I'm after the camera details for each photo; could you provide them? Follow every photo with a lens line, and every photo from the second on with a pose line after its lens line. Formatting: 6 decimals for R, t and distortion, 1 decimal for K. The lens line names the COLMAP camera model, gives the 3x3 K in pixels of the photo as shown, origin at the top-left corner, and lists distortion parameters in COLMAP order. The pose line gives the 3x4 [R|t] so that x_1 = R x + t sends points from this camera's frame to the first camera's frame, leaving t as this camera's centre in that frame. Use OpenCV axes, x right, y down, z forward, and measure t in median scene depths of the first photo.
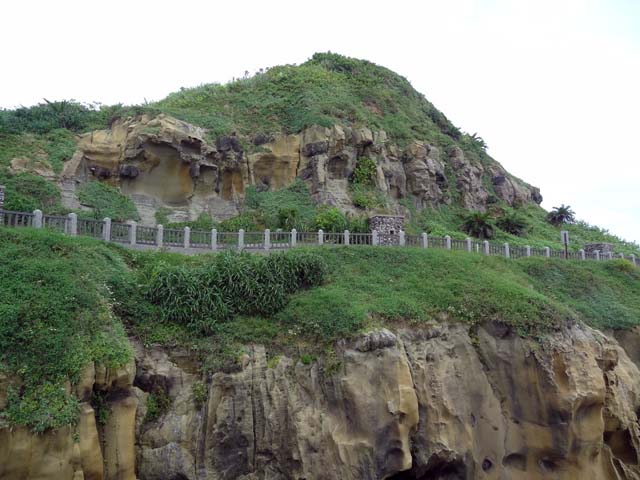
lens RADIAL K [[439.2, 0, 320.0], [0, 439.2, 240.0], [0, 0, 1]] dist [0.003394, 0.000323]
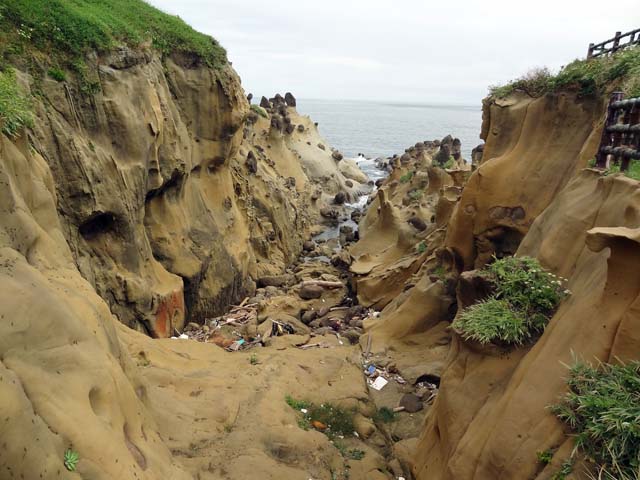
lens RADIAL K [[439.2, 0, 320.0], [0, 439.2, 240.0], [0, 0, 1]] dist [0.003394, 0.000323]
pose [[0.323469, -0.279719, 0.903950, -0.648143], [-0.162662, 0.924650, 0.344332, 0.201122], [-0.932153, -0.258419, 0.253595, 0.315434]]
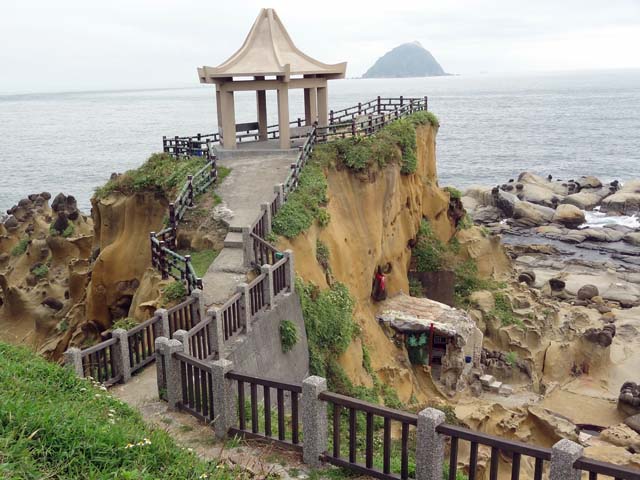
lens RADIAL K [[722.4, 0, 320.0], [0, 722.4, 240.0], [0, 0, 1]] dist [0.001009, 0.003517]
pose [[-0.308394, -0.205530, 0.928790, -1.468704], [-0.107684, 0.977647, 0.180586, -0.070732], [-0.945144, -0.044324, -0.323632, 0.342267]]
